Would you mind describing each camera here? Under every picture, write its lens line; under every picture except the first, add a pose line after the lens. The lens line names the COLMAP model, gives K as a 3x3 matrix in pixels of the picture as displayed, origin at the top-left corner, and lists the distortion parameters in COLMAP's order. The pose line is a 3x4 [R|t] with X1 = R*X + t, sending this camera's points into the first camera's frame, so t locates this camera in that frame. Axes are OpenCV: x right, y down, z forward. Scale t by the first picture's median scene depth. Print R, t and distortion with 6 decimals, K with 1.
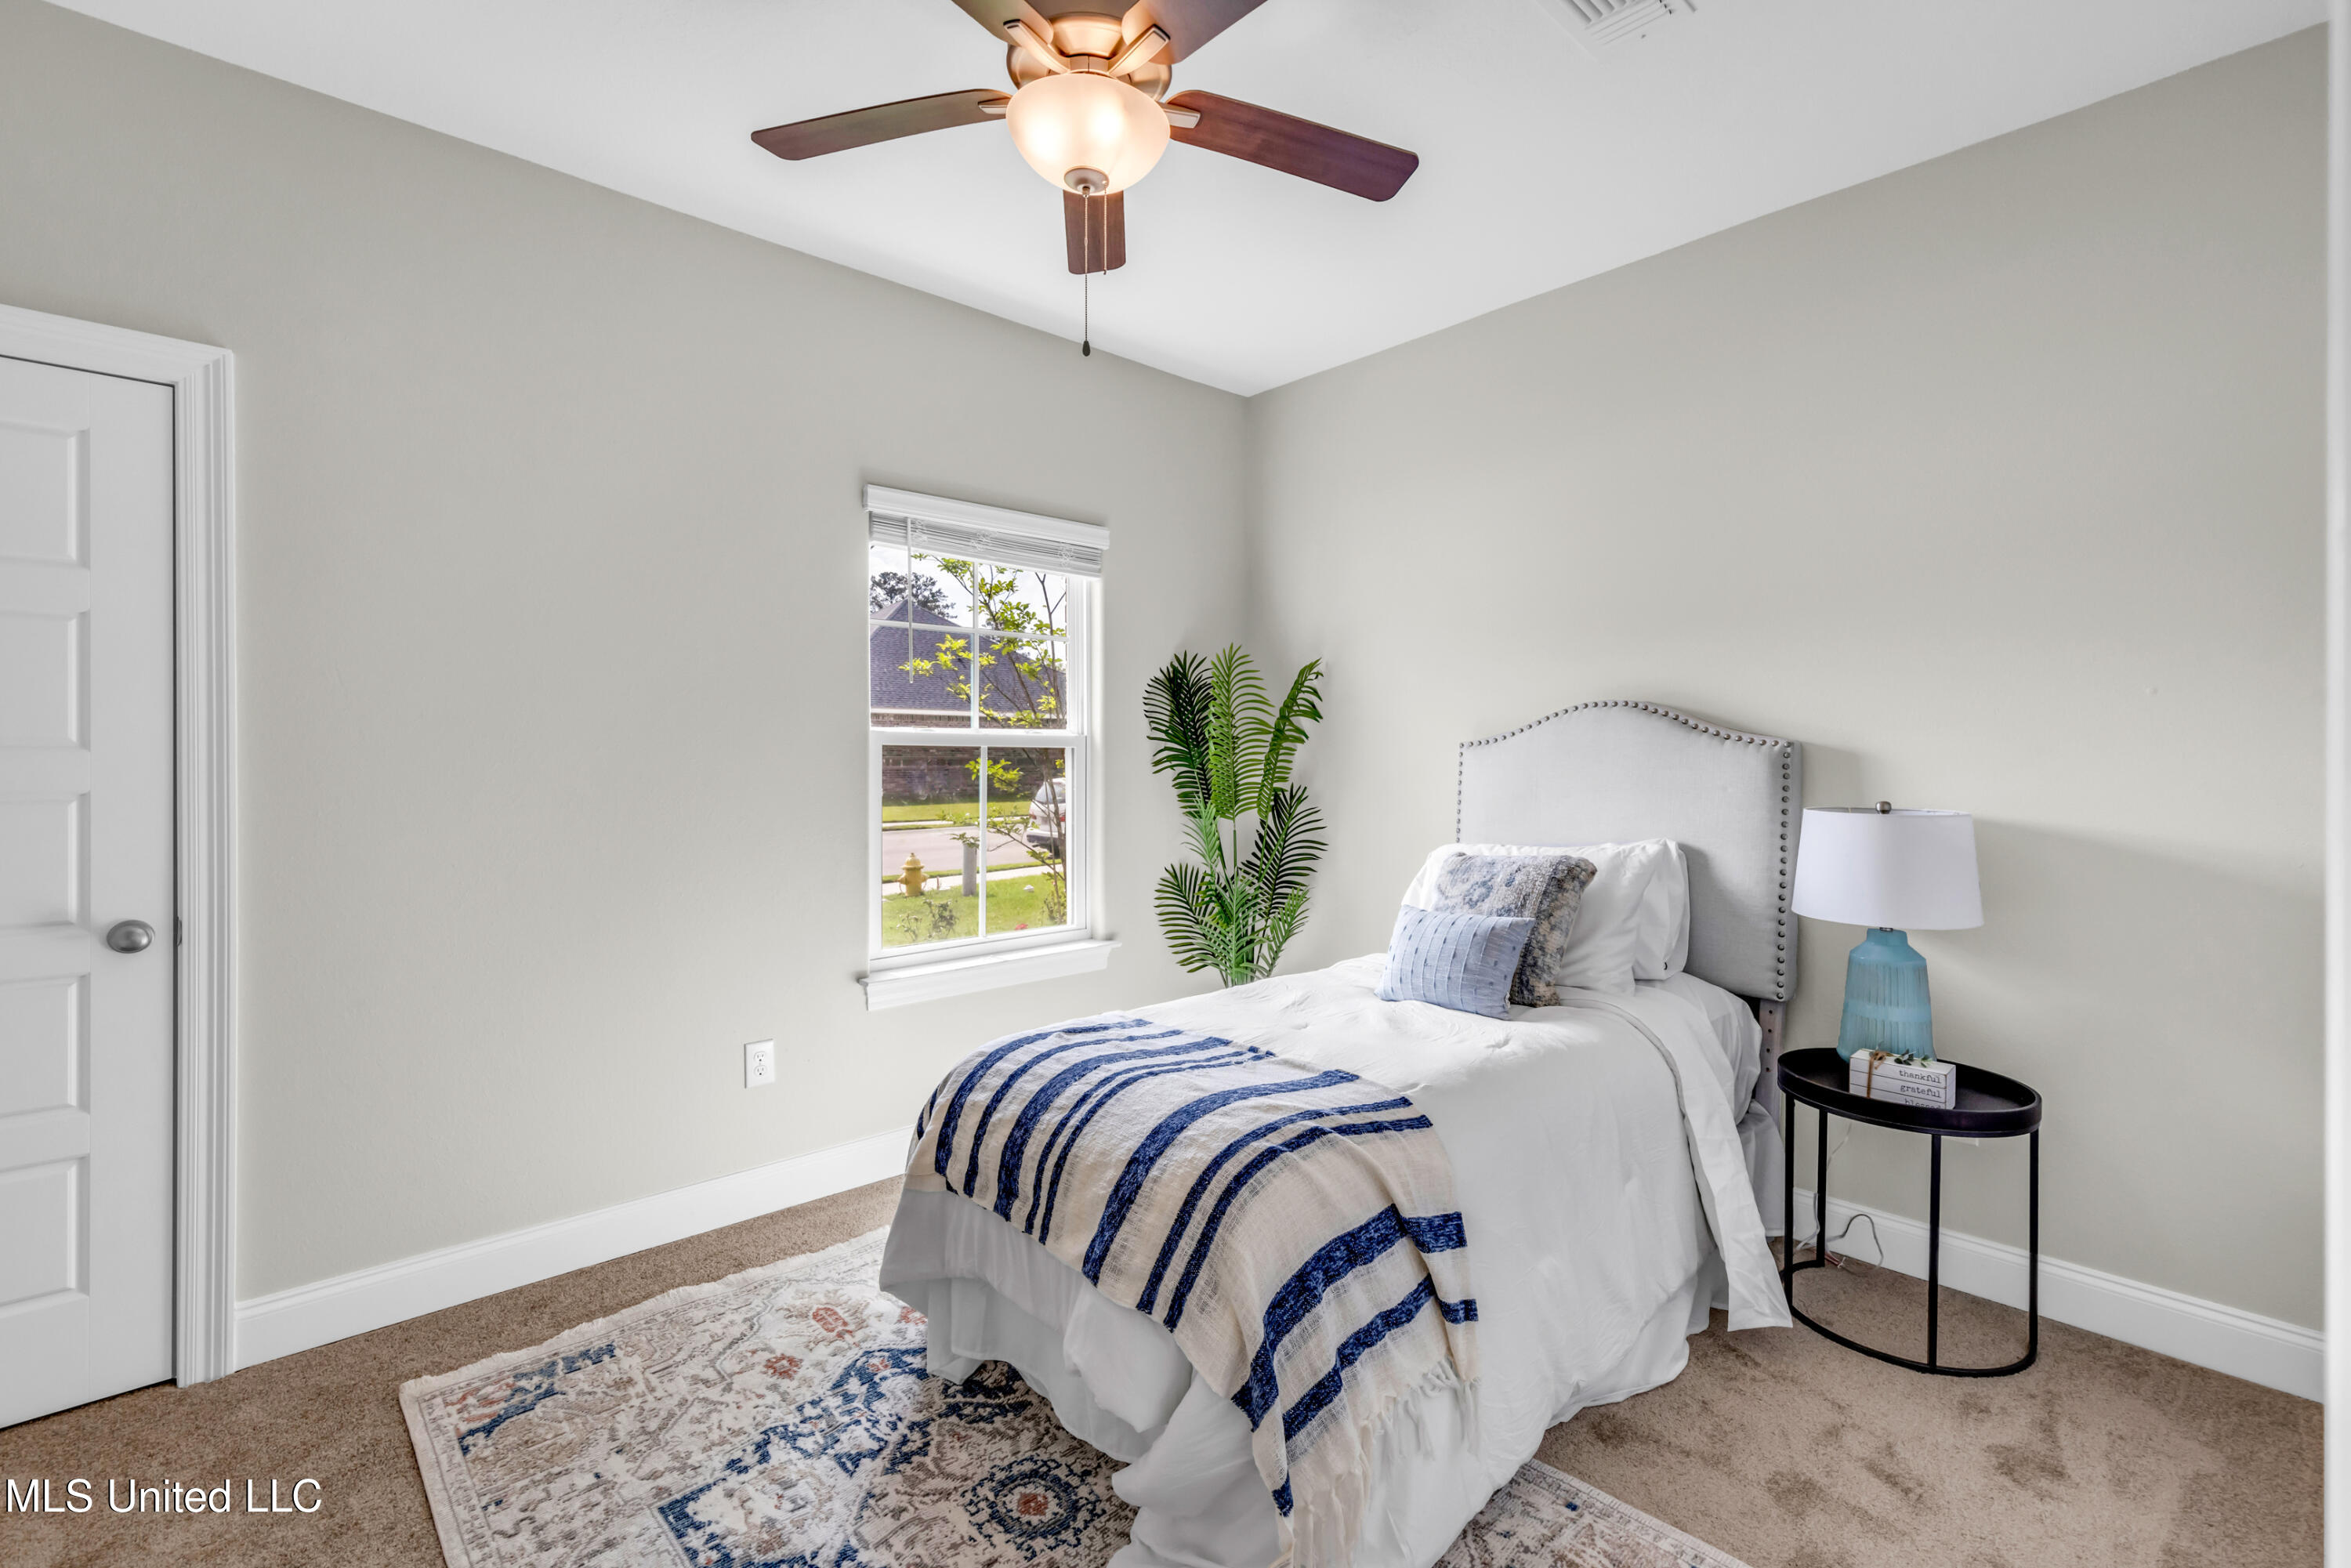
lens RADIAL K [[1084.9, 0, 1180.4], [0, 1084.9, 762.8], [0, 0, 1]] dist [0.003175, 0.000129]
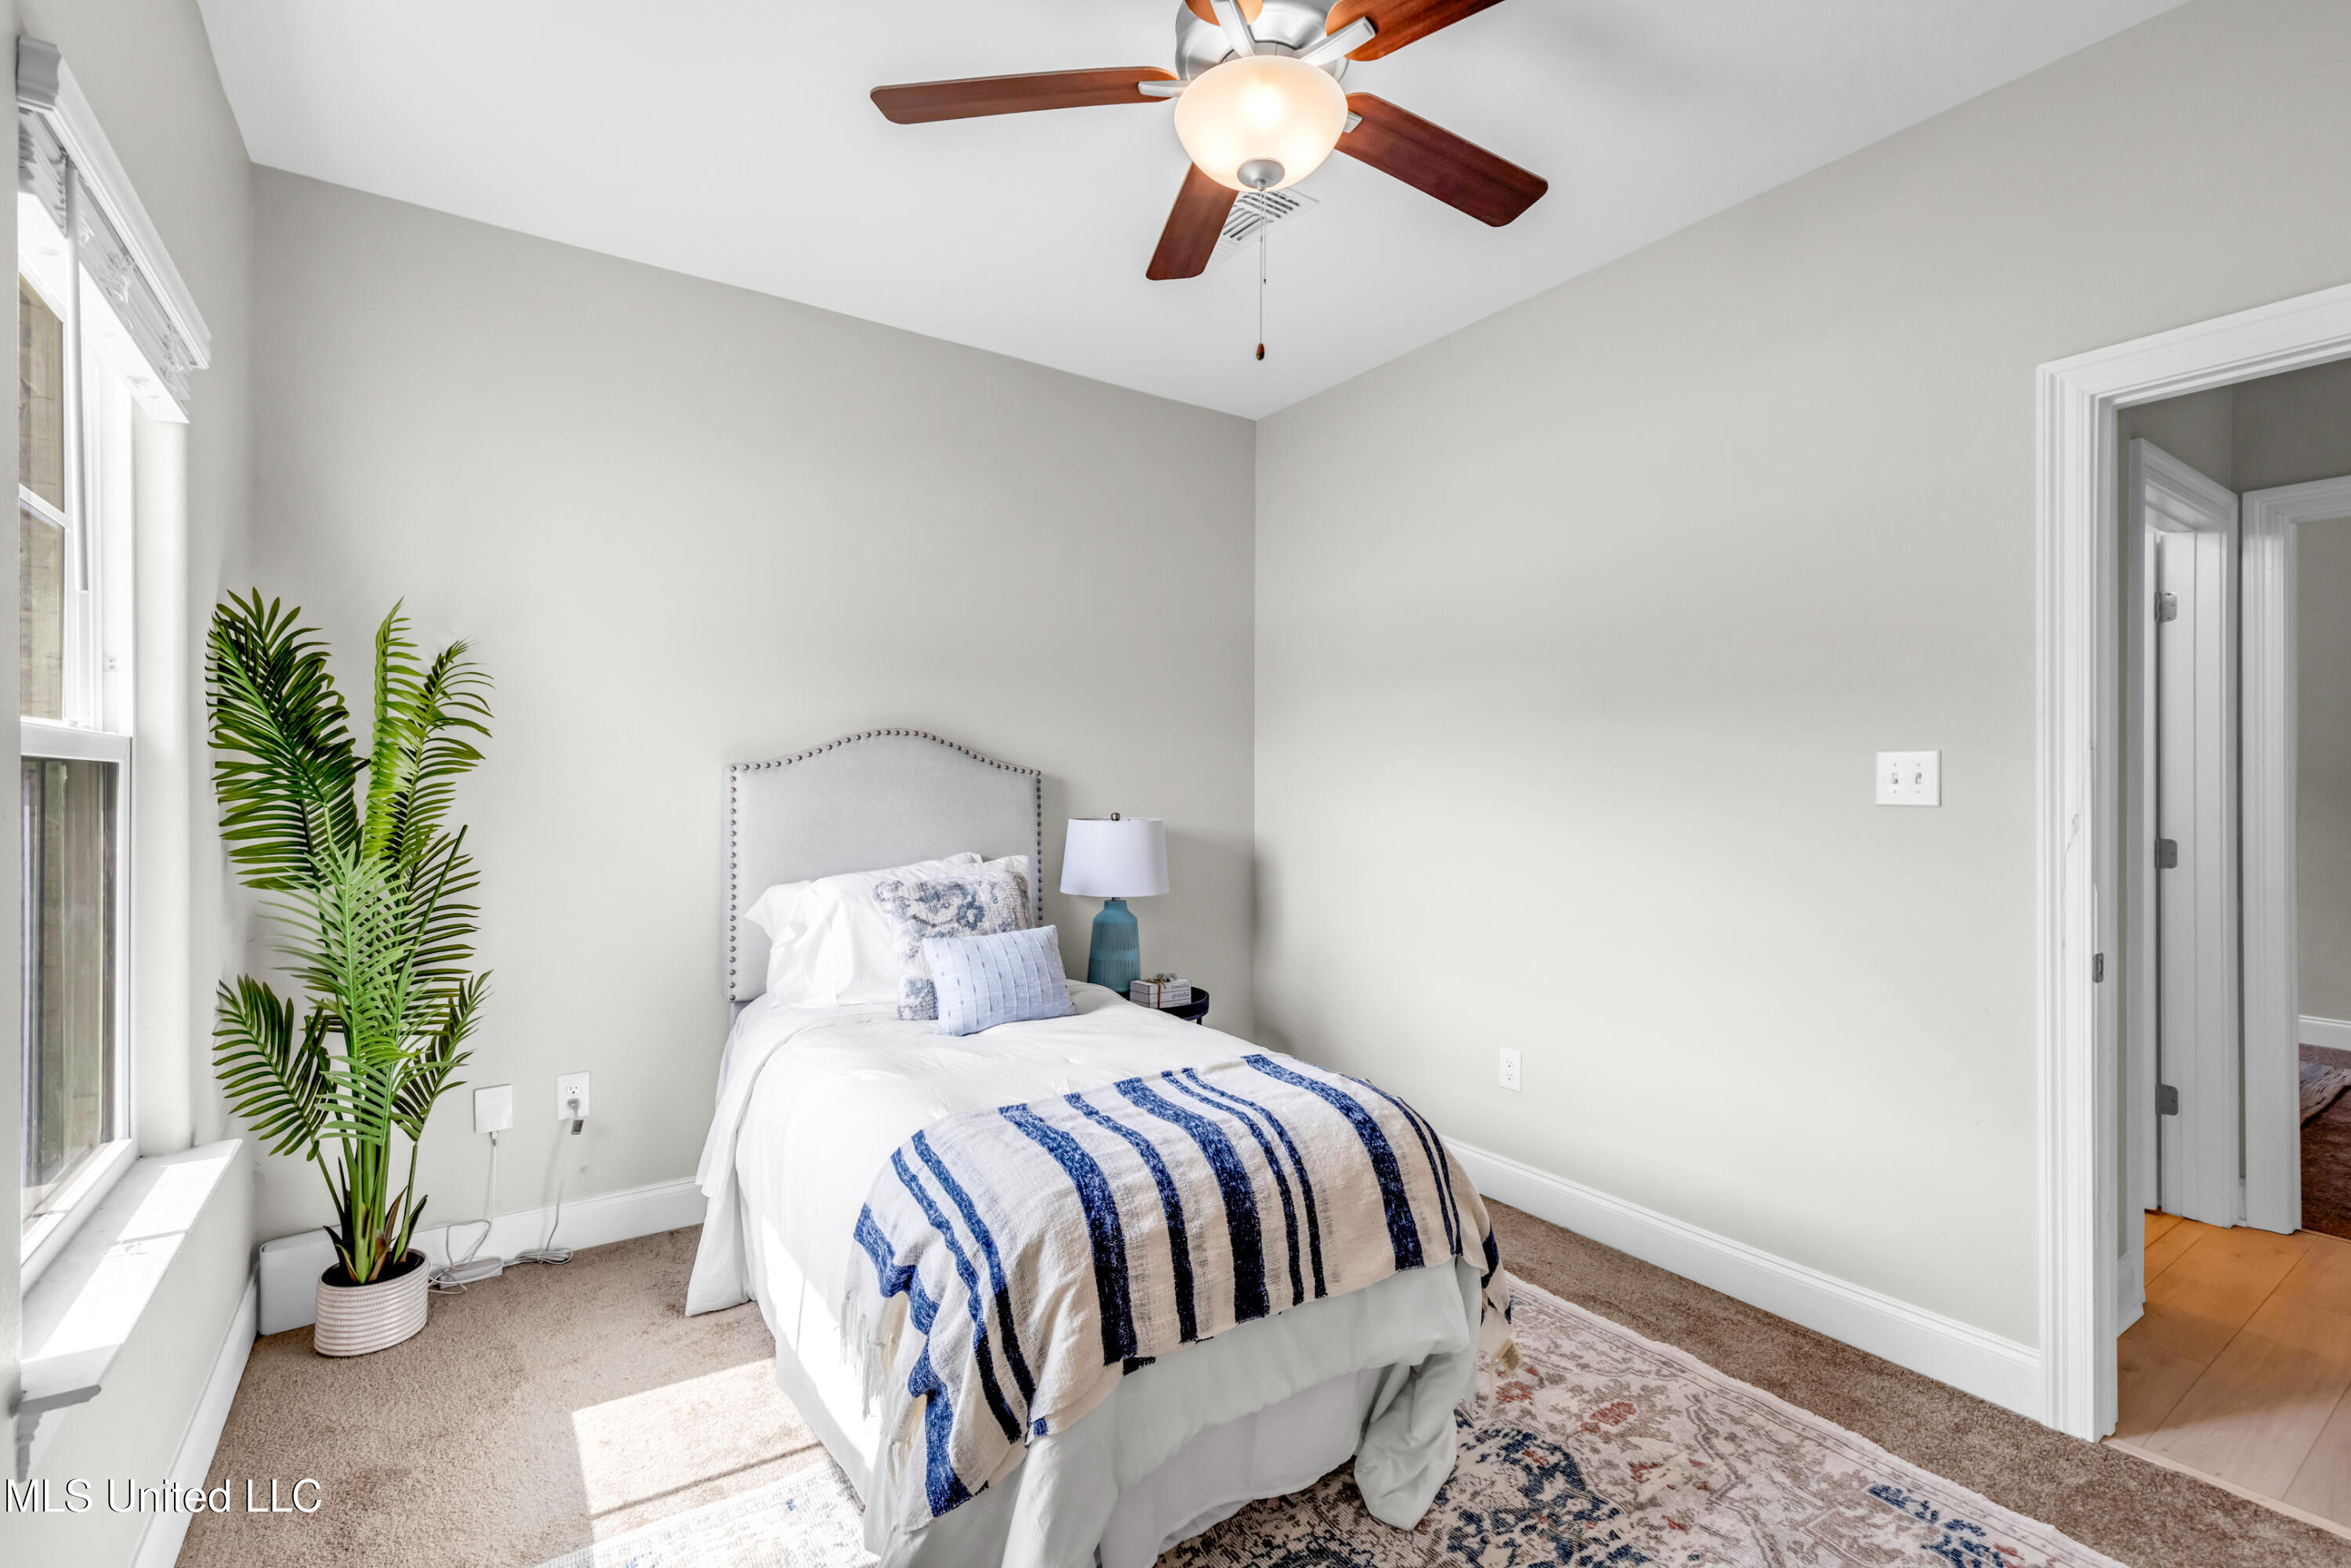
lens RADIAL K [[1096.0, 0, 1168.5], [0, 1096.0, 772.6], [0, 0, 1]] dist [0.004318, 0.001564]
pose [[0.105091, 0.004370, 0.994453, -0.880580], [0.002904, 0.999985, -0.004701, -0.011420], [-0.994458, 0.003382, 0.105077, 0.823701]]
